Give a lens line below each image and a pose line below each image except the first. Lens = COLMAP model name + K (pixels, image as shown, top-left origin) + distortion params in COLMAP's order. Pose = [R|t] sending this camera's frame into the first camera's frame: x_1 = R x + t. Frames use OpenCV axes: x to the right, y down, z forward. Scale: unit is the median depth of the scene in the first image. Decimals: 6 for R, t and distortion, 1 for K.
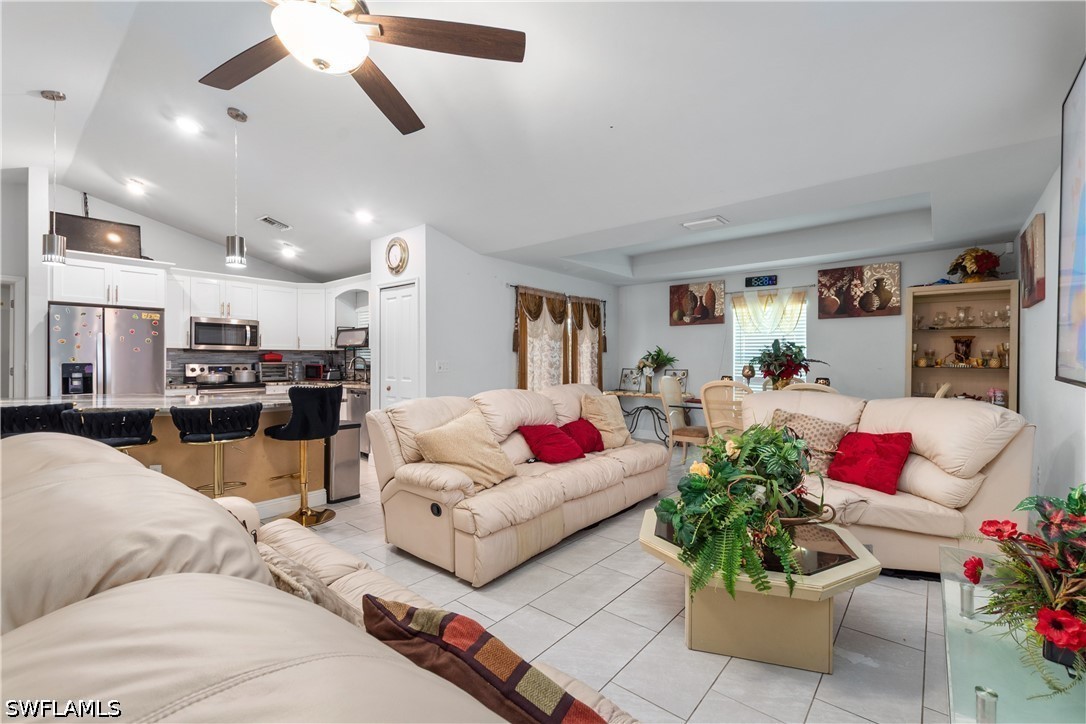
lens RADIAL K [[468.8, 0, 543.0], [0, 468.8, 362.0], [0, 0, 1]] dist [0.001284, 0.000218]
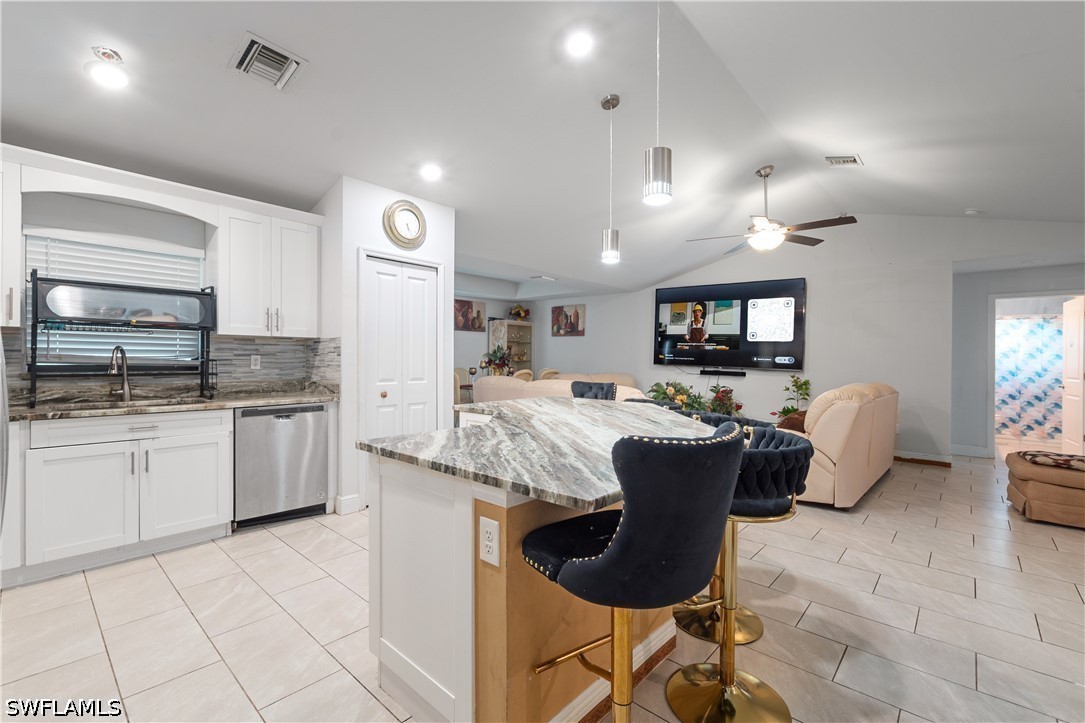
lens RADIAL K [[468.4, 0, 542.5], [0, 468.4, 361.5], [0, 0, 1]] dist [0.001284, 0.000218]
pose [[0.029791, -0.010074, 0.999505, -0.889479], [-0.005982, 0.999930, 0.010257, -0.004635], [-0.999538, -0.006284, 0.029729, 0.605786]]
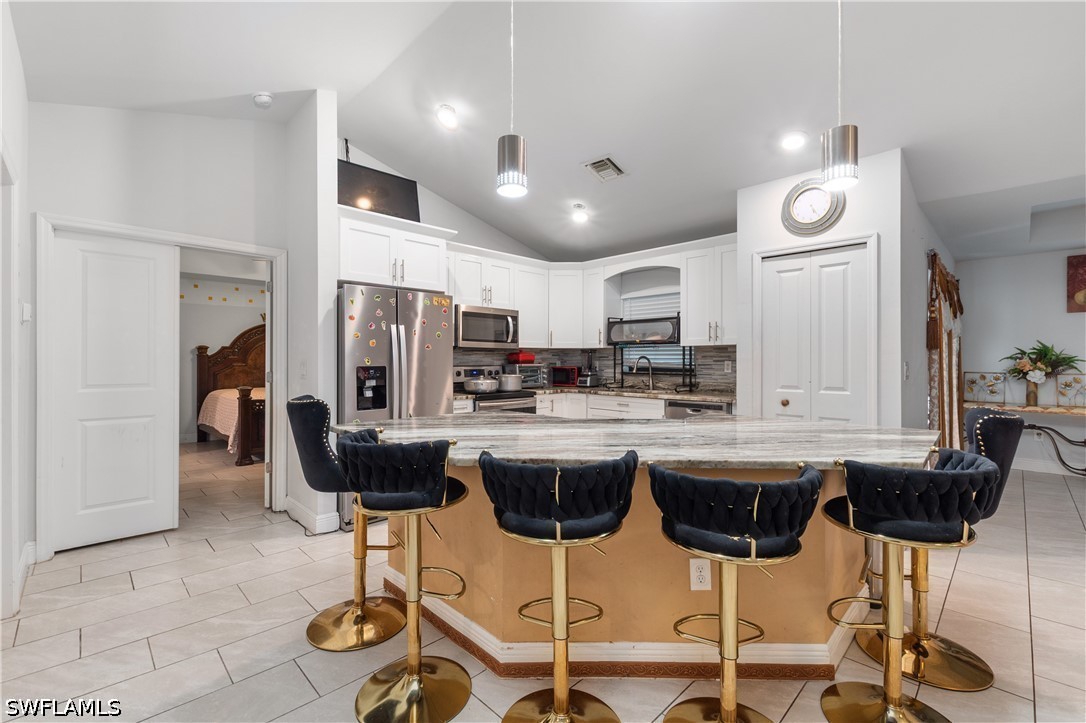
lens RADIAL K [[468.8, 0, 543.0], [0, 468.8, 361.5], [0, 0, 1]] dist [0.001284, 0.000218]
pose [[0.996348, -0.001346, -0.085372, -0.518709], [0.001227, 0.999998, -0.001451, -0.002633], [0.085374, 0.001341, 0.996348, 0.241200]]
